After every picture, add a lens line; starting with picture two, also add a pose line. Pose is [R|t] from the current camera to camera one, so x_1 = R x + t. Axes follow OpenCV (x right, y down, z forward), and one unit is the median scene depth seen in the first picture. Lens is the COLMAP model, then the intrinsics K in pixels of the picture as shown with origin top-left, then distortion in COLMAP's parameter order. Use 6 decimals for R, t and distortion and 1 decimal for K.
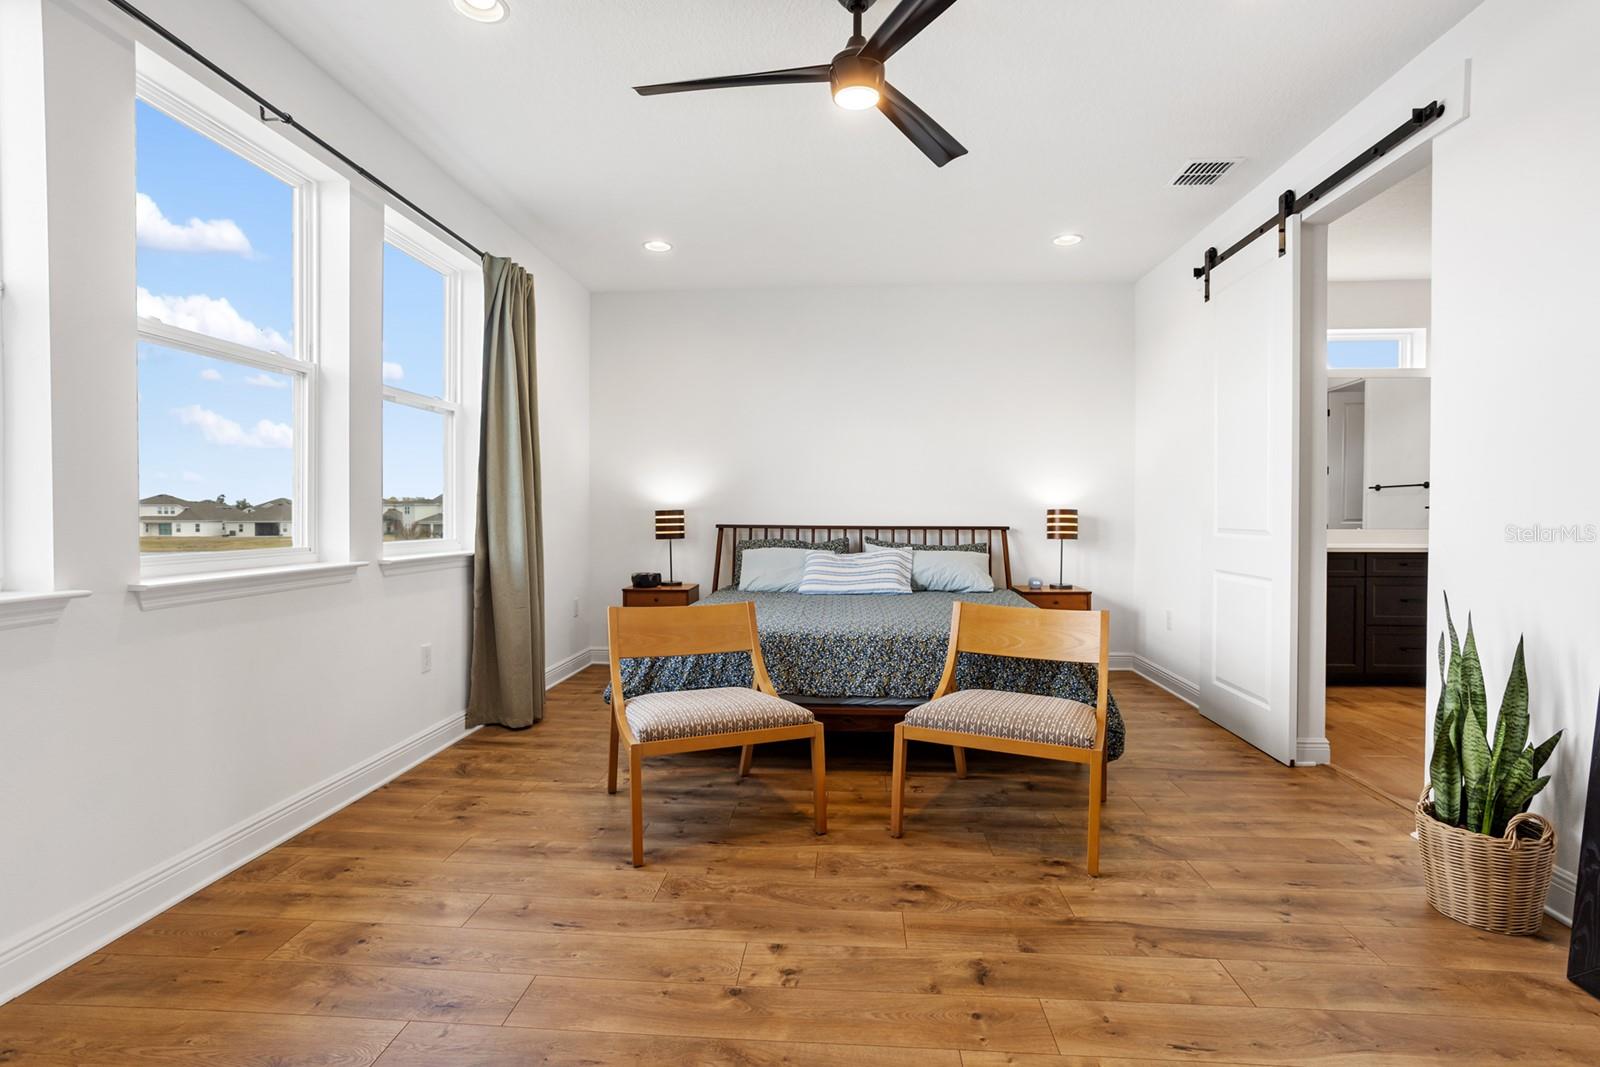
lens RADIAL K [[782.0, 0, 804.6], [0, 782.0, 514.1], [0, 0, 1]] dist [-0.048827, 0.027189]
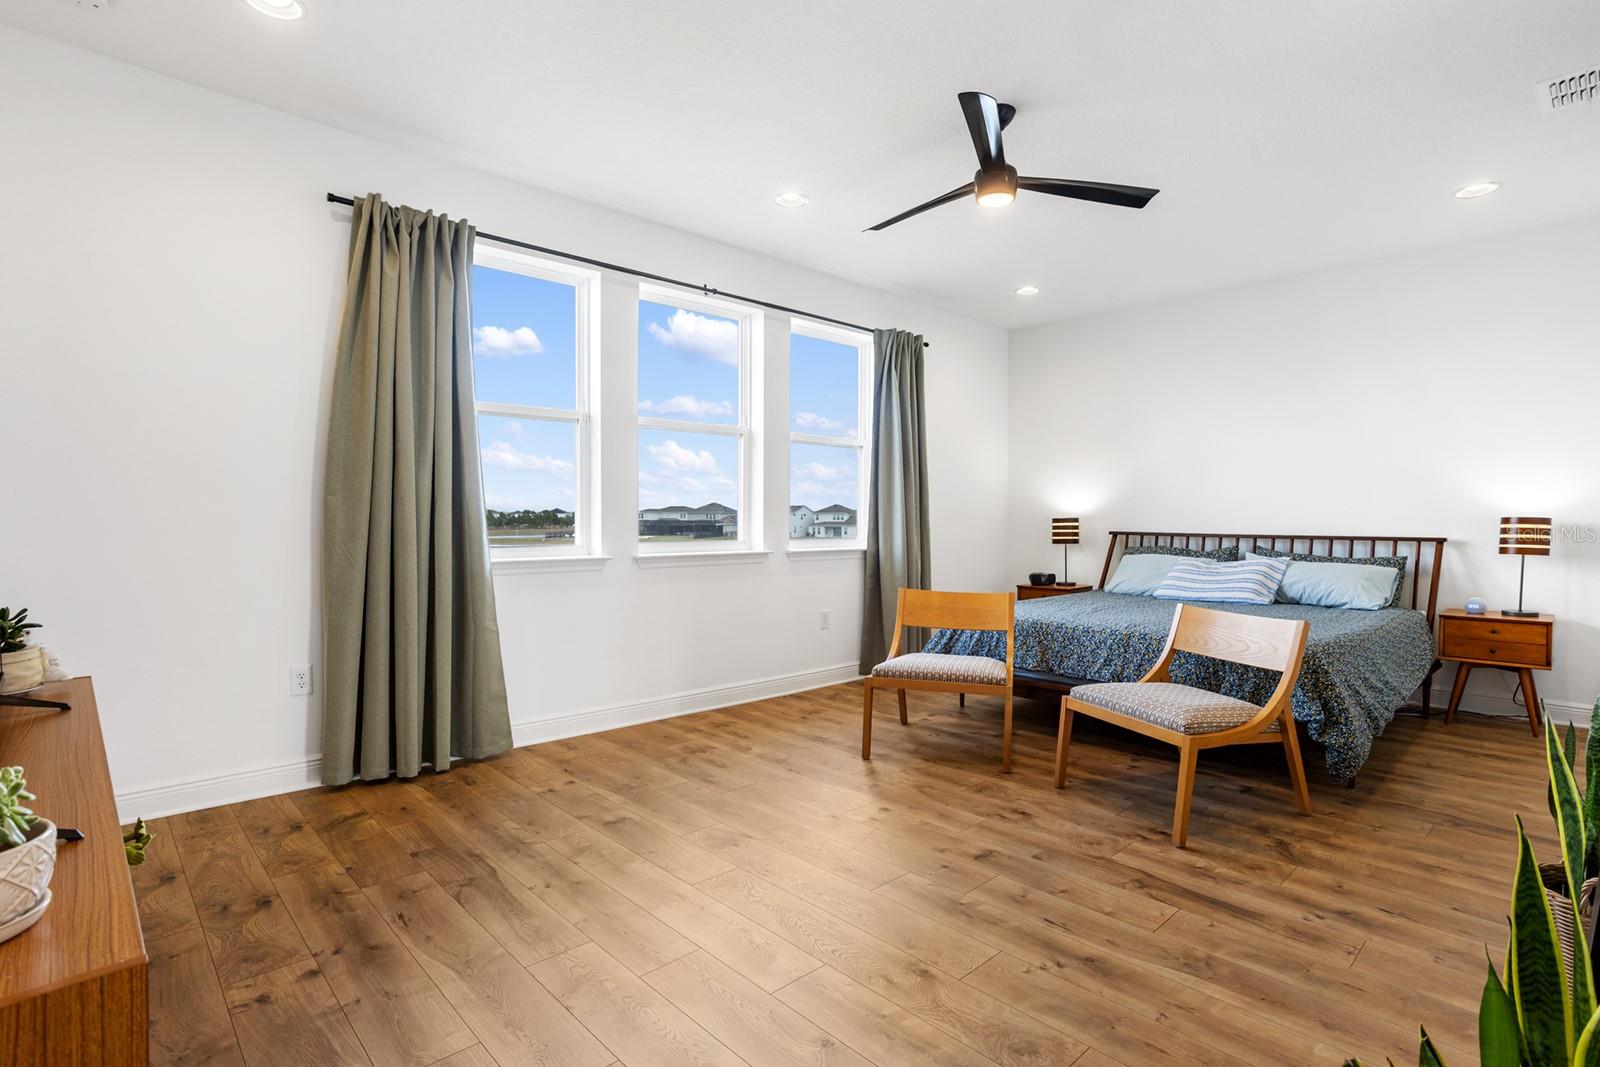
lens RADIAL K [[782.0, 0, 794.3], [0, 782.0, 534.5], [0, 0, 1]] dist [-0.048827, 0.027189]
pose [[0.735399, 0.014981, -0.677469, 0.493339], [-0.003111, 0.999820, 0.018733, -0.001206], [0.677627, -0.011668, 0.735313, -0.131415]]
